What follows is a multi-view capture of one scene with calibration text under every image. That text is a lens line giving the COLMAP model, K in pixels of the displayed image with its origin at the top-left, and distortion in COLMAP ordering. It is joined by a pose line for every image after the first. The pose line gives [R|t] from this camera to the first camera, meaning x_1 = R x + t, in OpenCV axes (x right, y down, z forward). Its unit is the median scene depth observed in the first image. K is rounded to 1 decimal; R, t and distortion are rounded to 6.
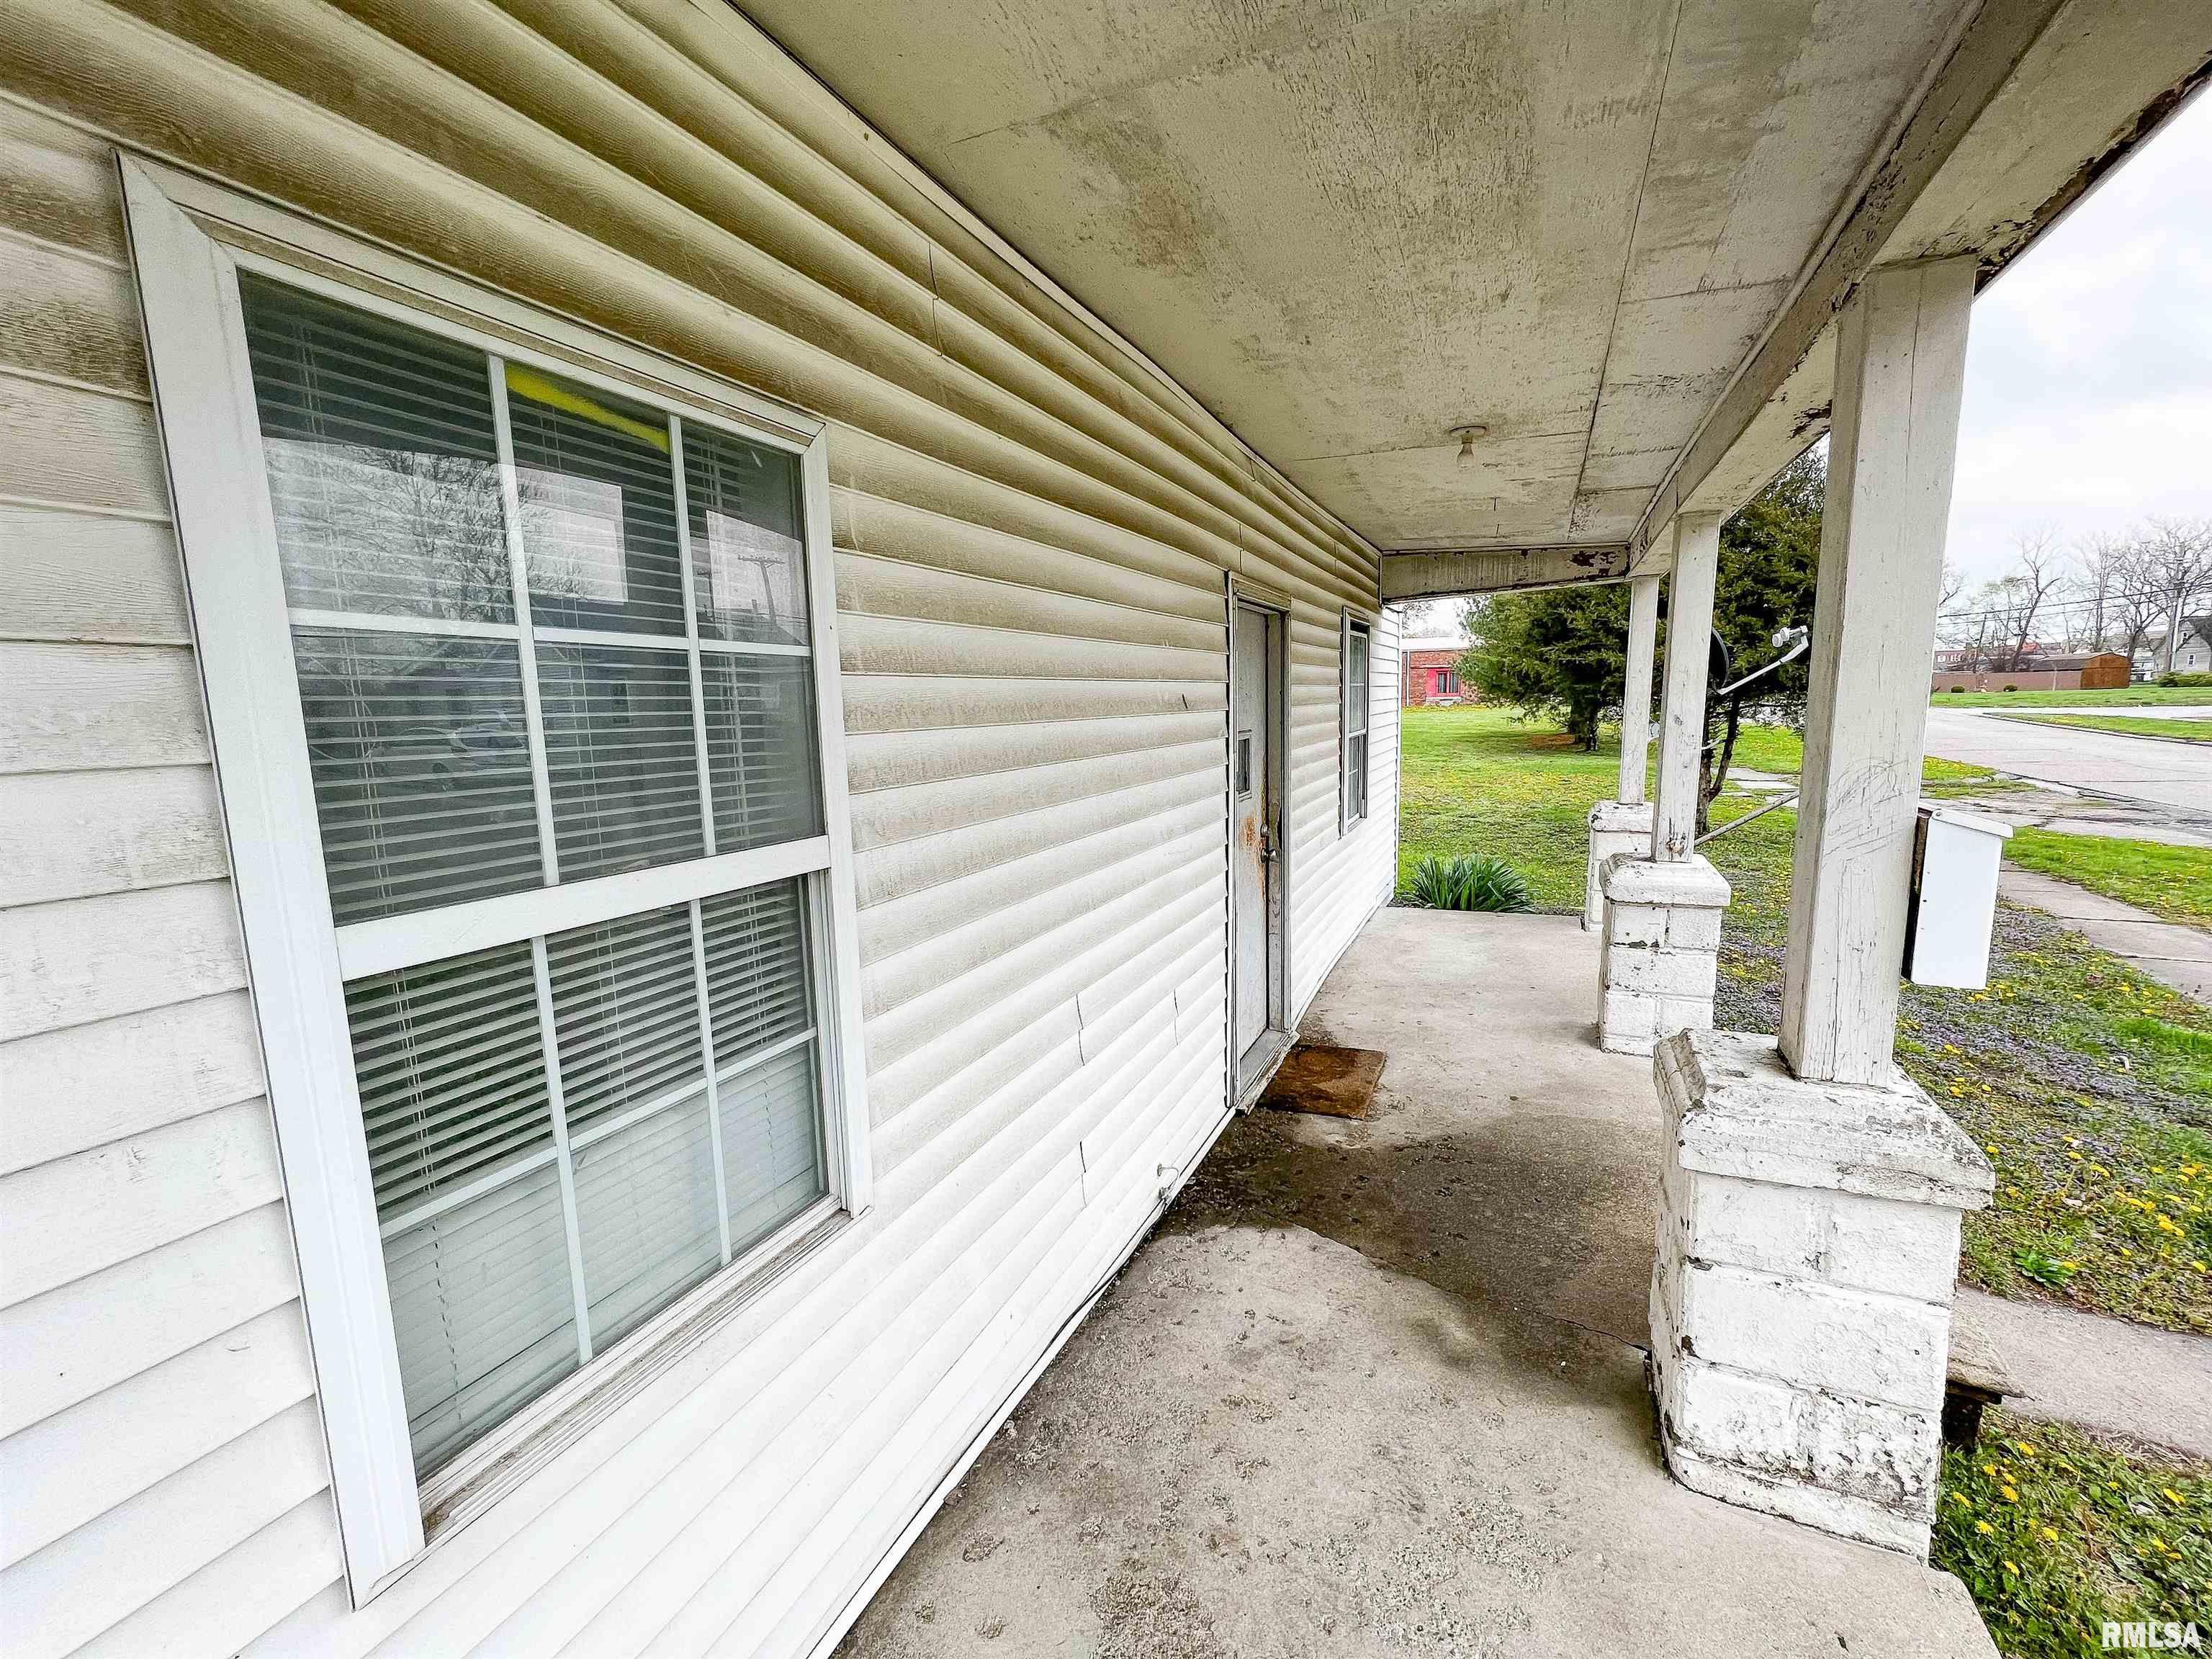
lens RADIAL K [[886.7, 0, 1105.1], [0, 886.7, 828.6], [0, 0, 1]] dist [0.000657, 0.000074]
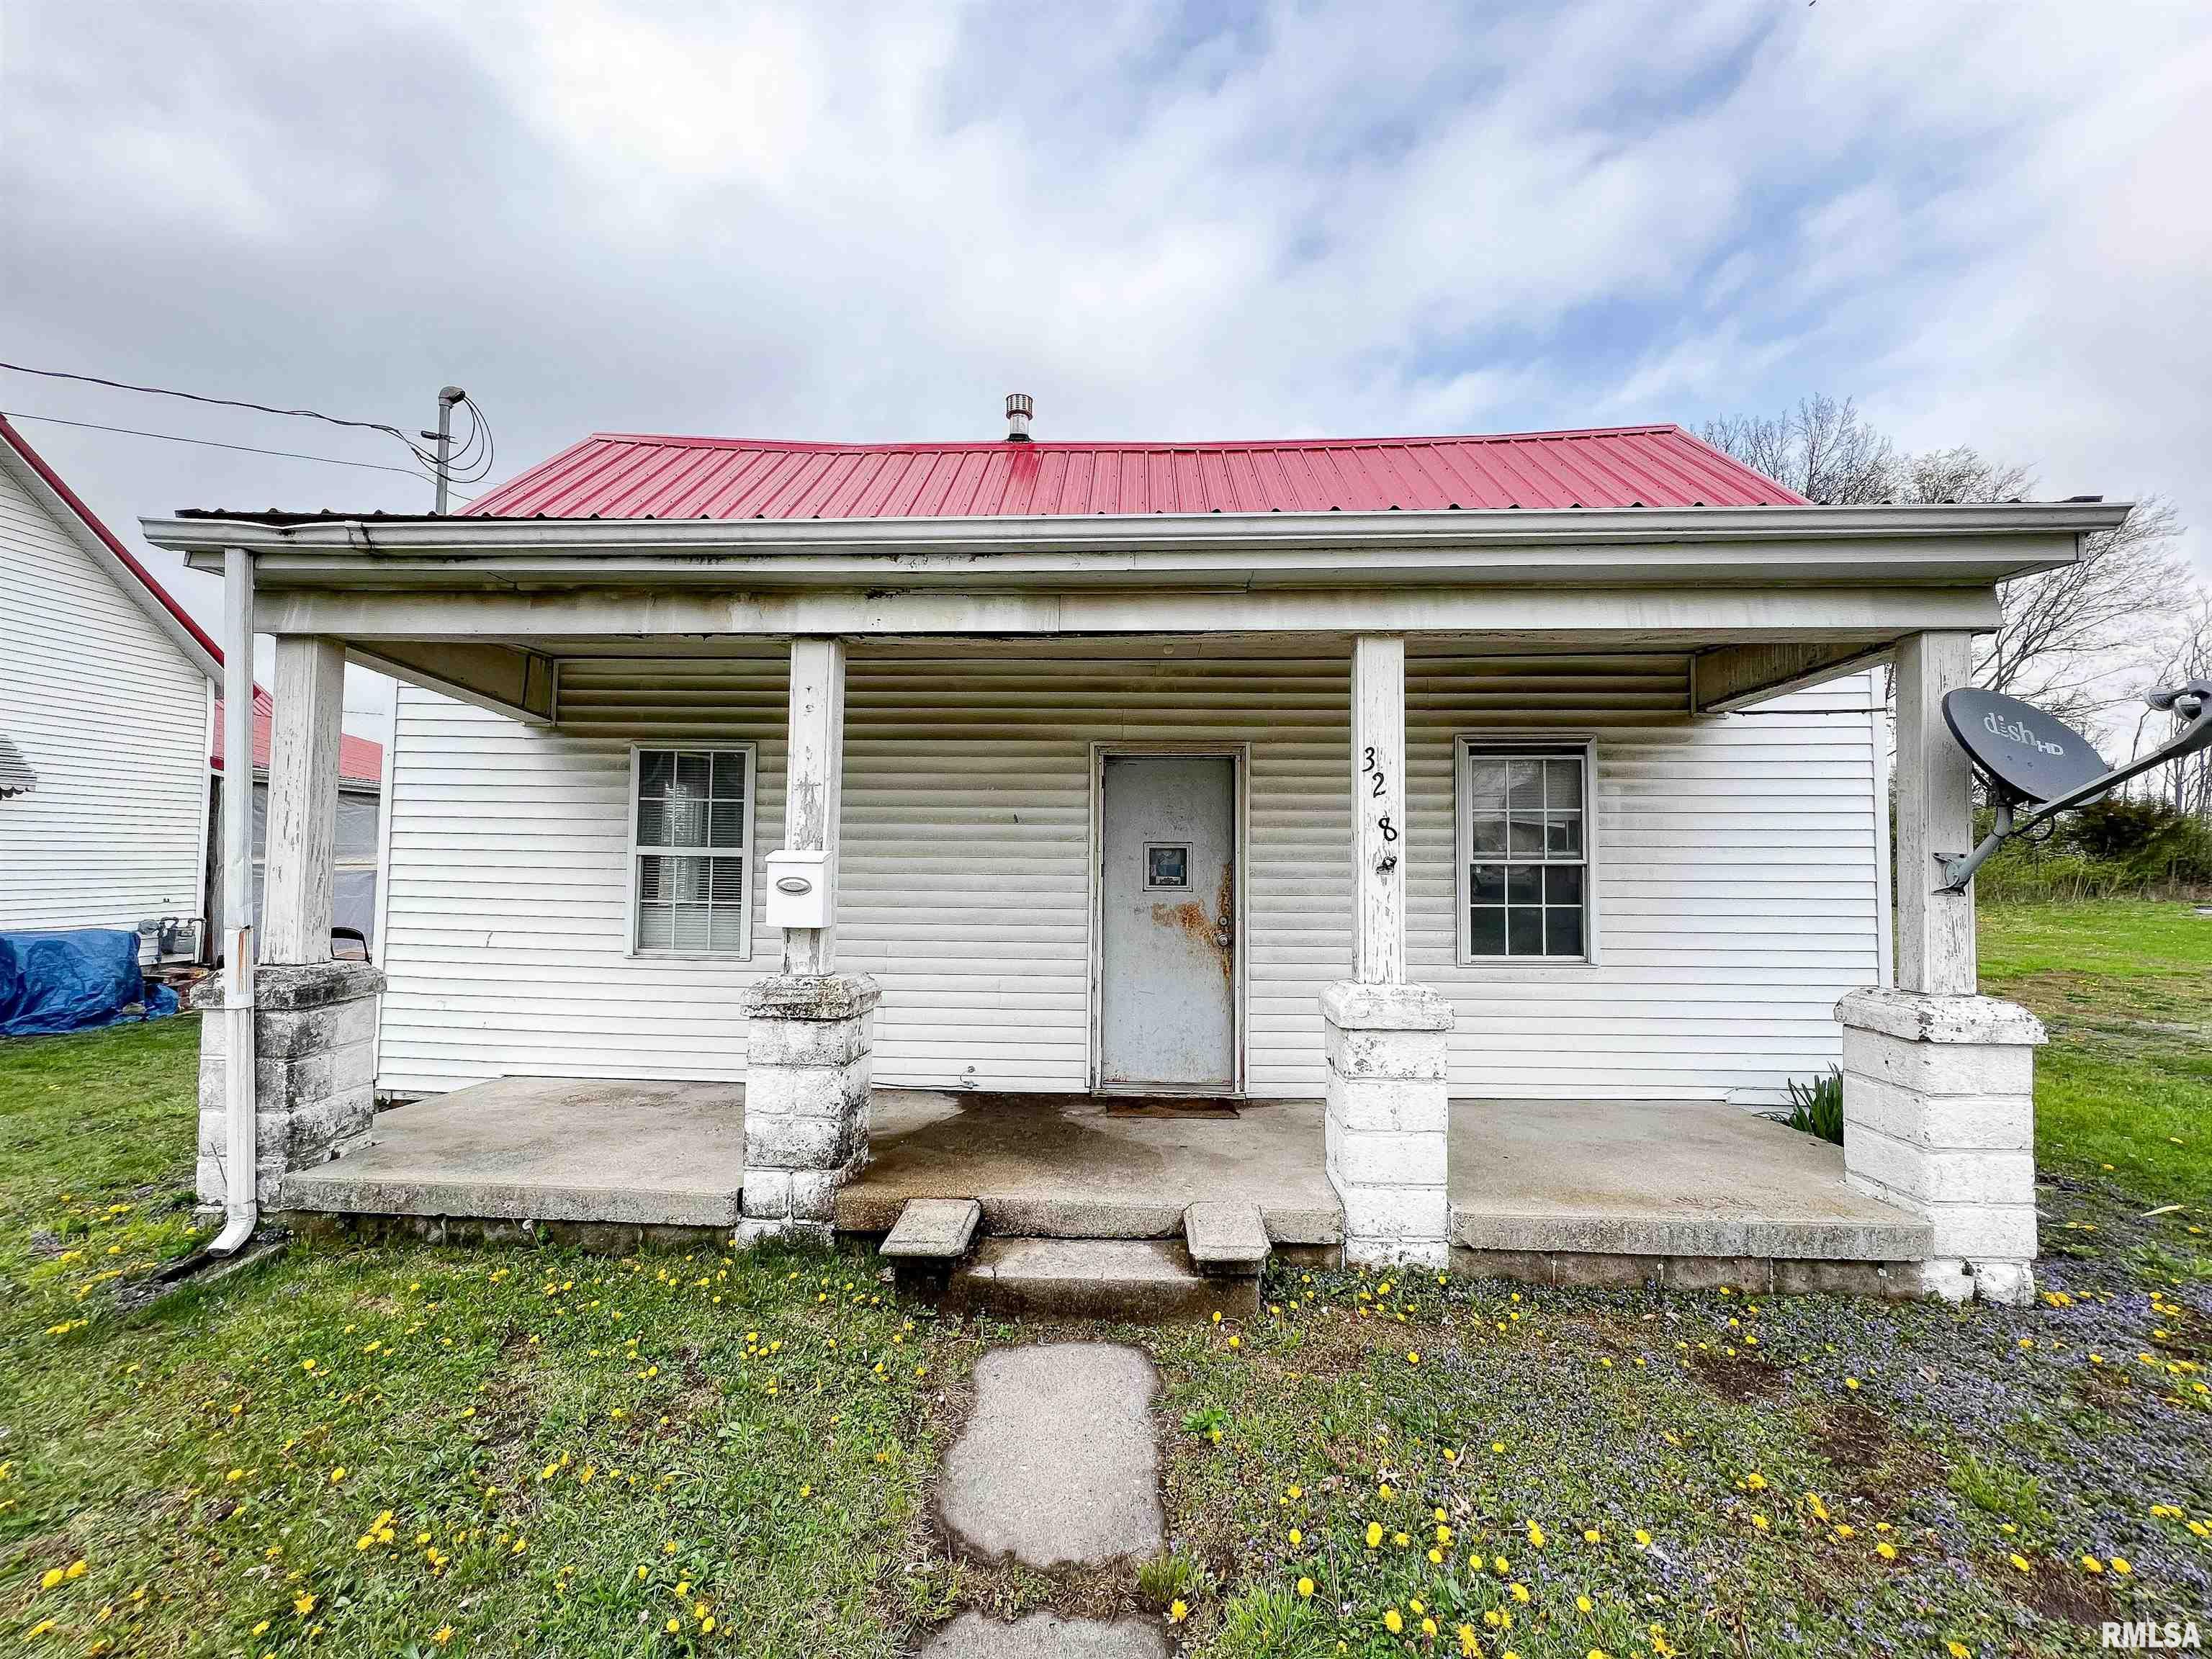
lens RADIAL K [[882.6, 0, 1106.0], [0, 882.6, 829.5], [0, 0, 1]] dist [0.010459, -0.008760]
pose [[0.395879, -0.000026, -0.918303, 1.887061], [-0.150366, 0.986501, -0.064851, -0.029663], [0.905908, 0.163755, 0.390531, 0.461897]]
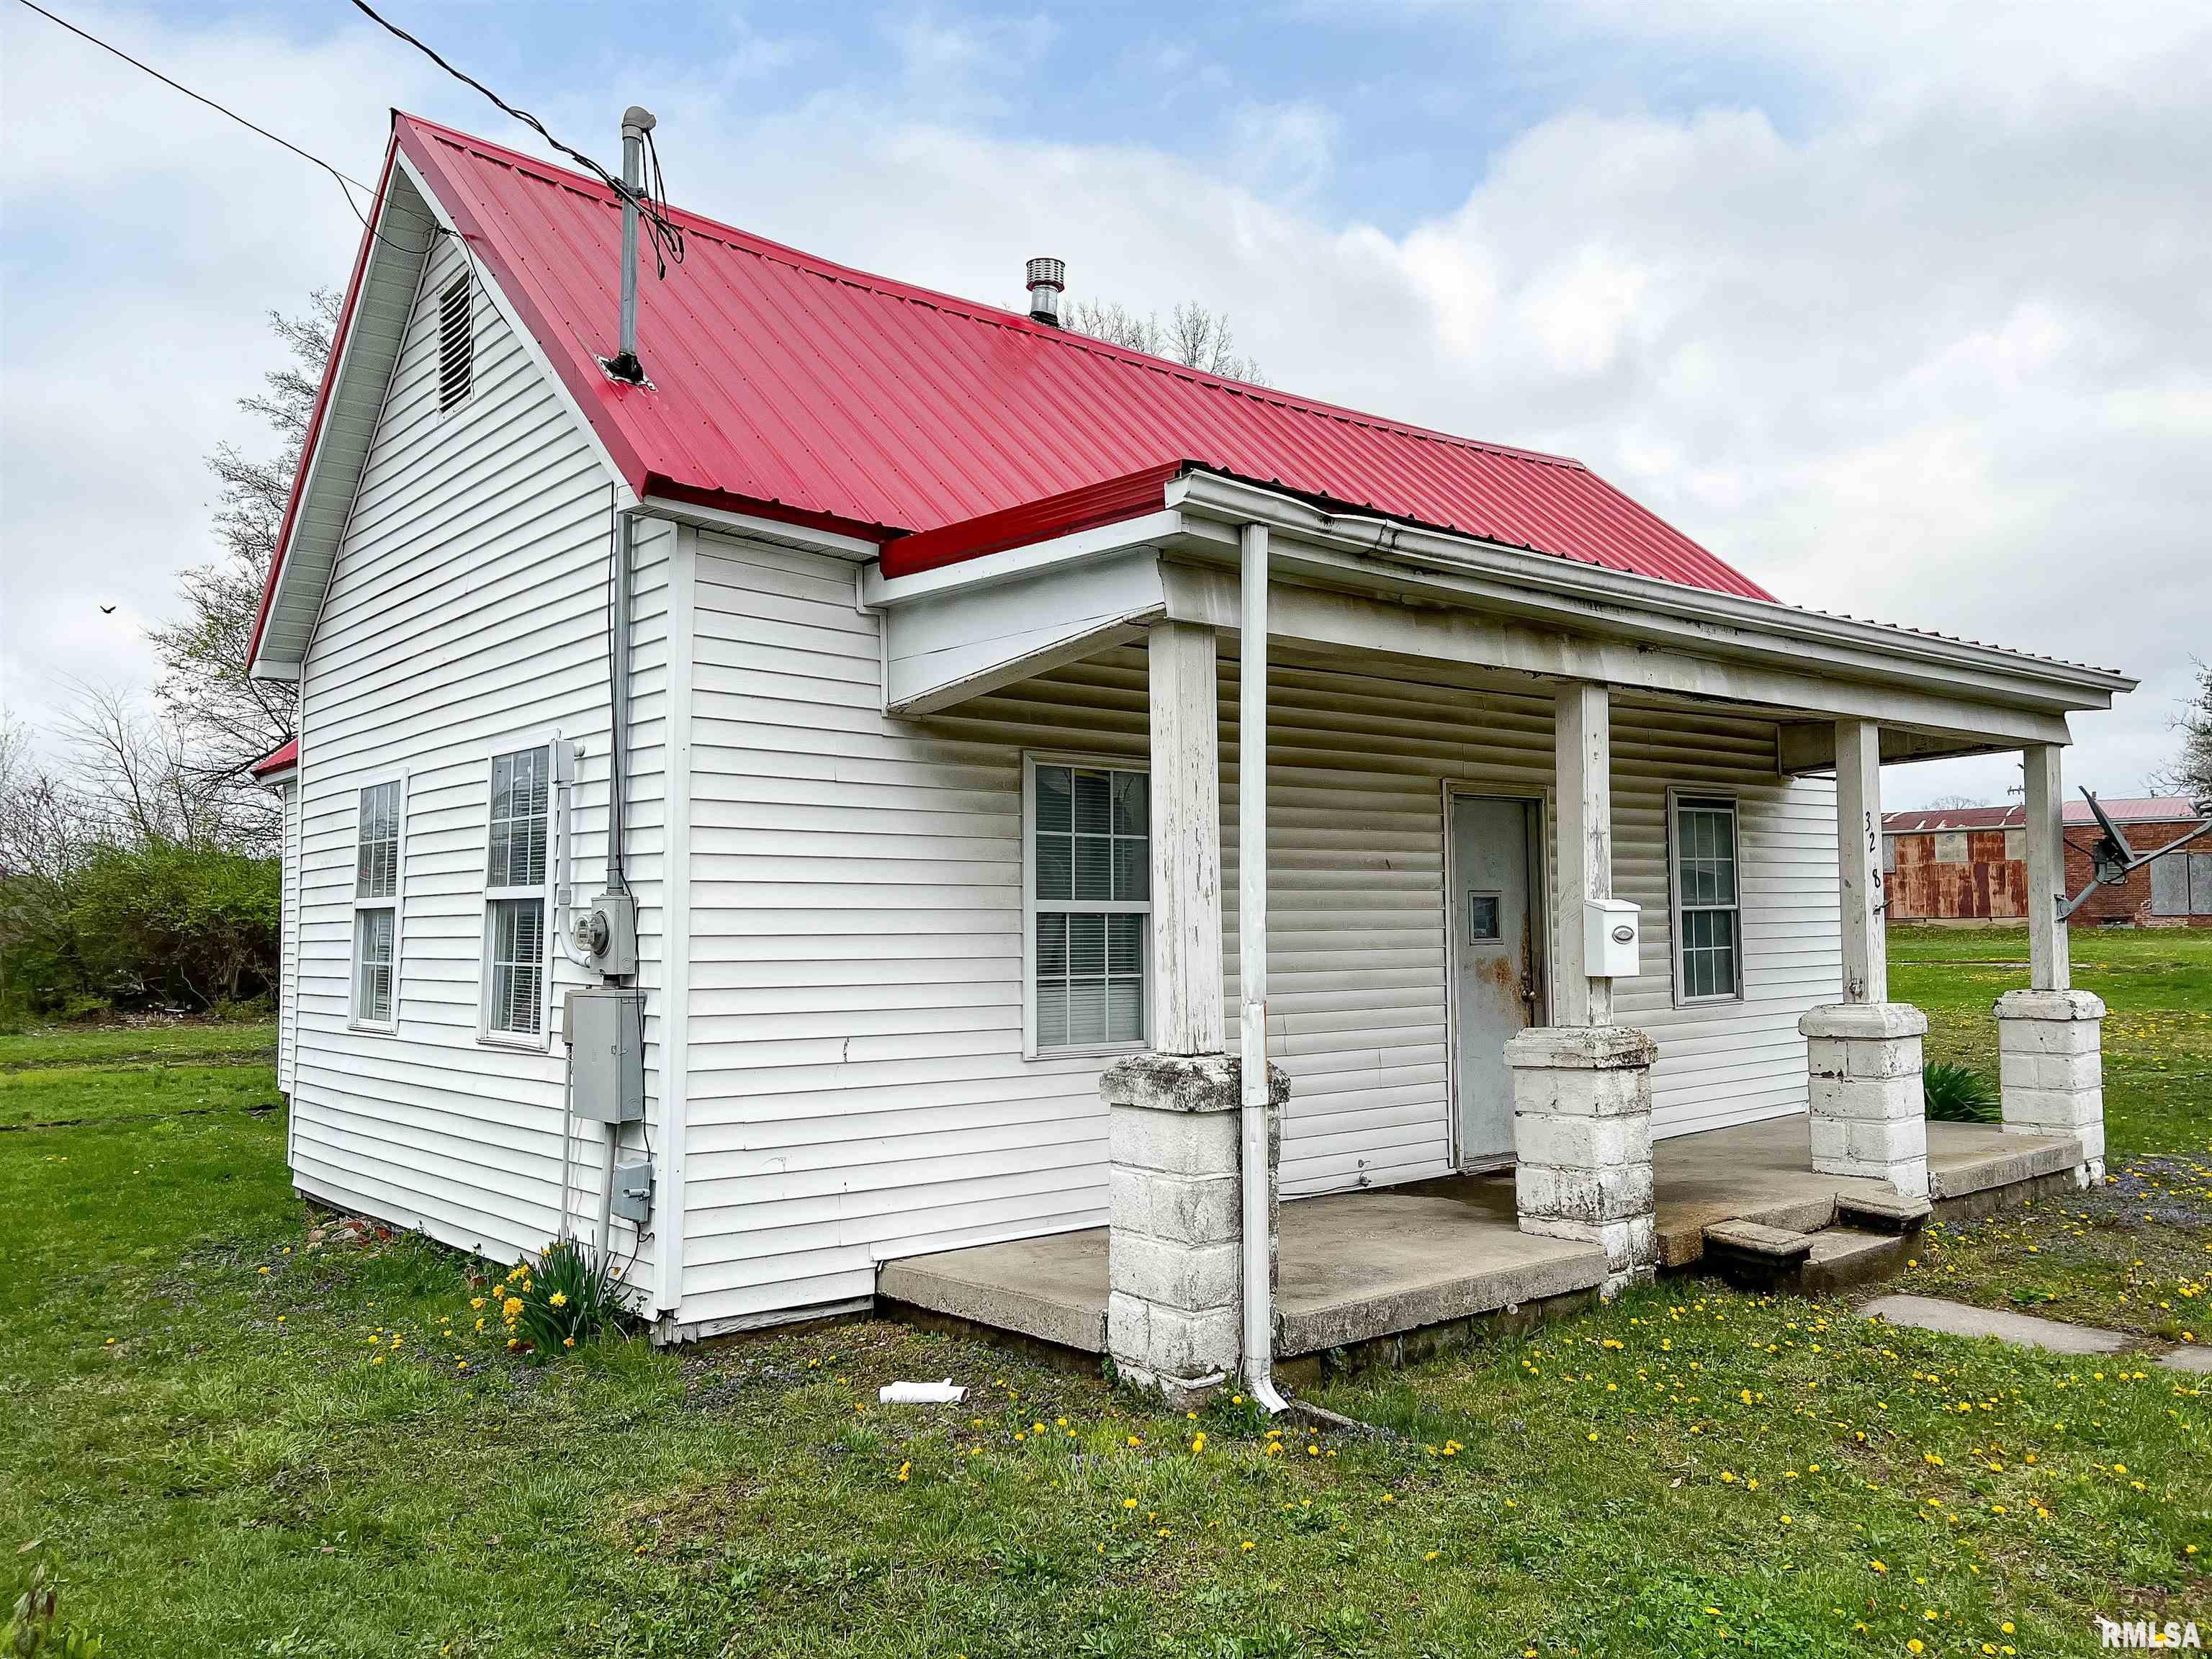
lens RADIAL K [[1655.6, 0, 1111.2], [0, 1655.6, 828.2], [0, 0, 1]] dist [0.056071, -0.059333]
pose [[0.912393, -0.008033, -0.409237, 0.860929], [-0.069999, 0.982016, -0.175340, 0.354239], [0.403286, 0.188625, 0.895422, -1.894892]]
